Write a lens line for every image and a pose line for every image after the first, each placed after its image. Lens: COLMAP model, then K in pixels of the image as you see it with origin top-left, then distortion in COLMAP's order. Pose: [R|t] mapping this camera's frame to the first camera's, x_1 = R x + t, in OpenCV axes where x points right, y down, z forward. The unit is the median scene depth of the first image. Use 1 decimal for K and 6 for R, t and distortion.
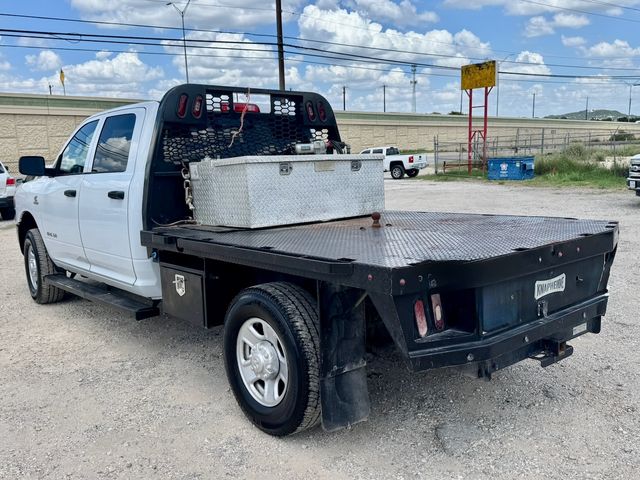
lens RADIAL K [[584.4, 0, 320.0], [0, 584.4, 240.0], [0, 0, 1]] dist [0.146330, -0.256639]
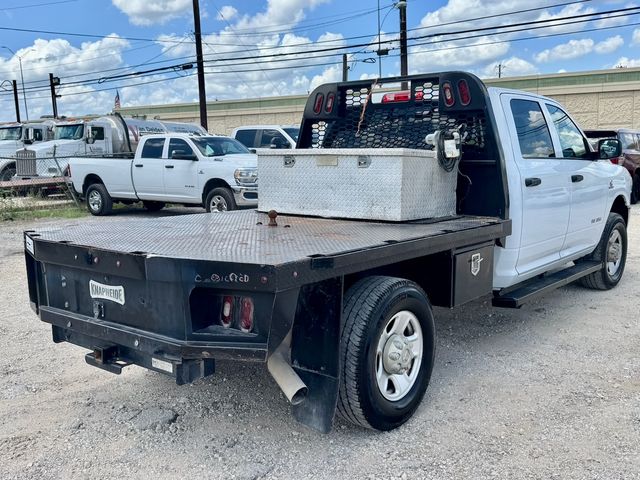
lens RADIAL K [[628.0, 0, 320.0], [0, 628.0, 240.0], [0, 0, 1]] dist [0.163012, -0.339375]
pose [[0.186596, 0.162863, -0.968843, 0.938347], [-0.129912, 0.981594, 0.139986, -0.128672], [0.973809, 0.099744, 0.204319, 0.718437]]
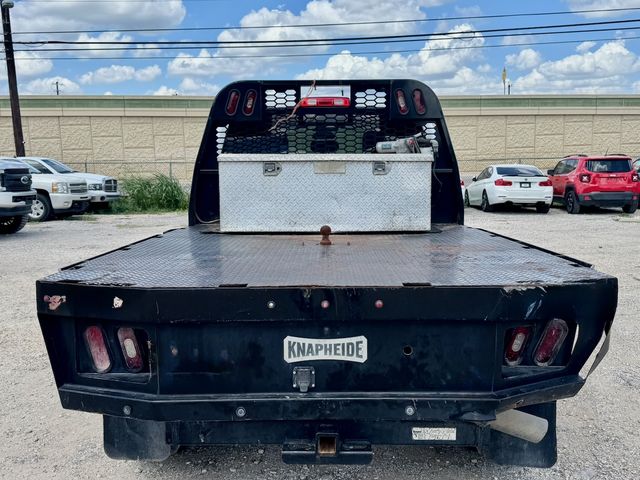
lens RADIAL K [[628.0, 0, 320.0], [0, 628.0, 240.0], [0, 0, 1]] dist [0.163012, -0.339375]
pose [[0.753759, 0.098238, -0.649766, 0.538944], [-0.105773, 0.994008, 0.027583, -0.042292], [0.648582, 0.047937, 0.759634, 0.283299]]
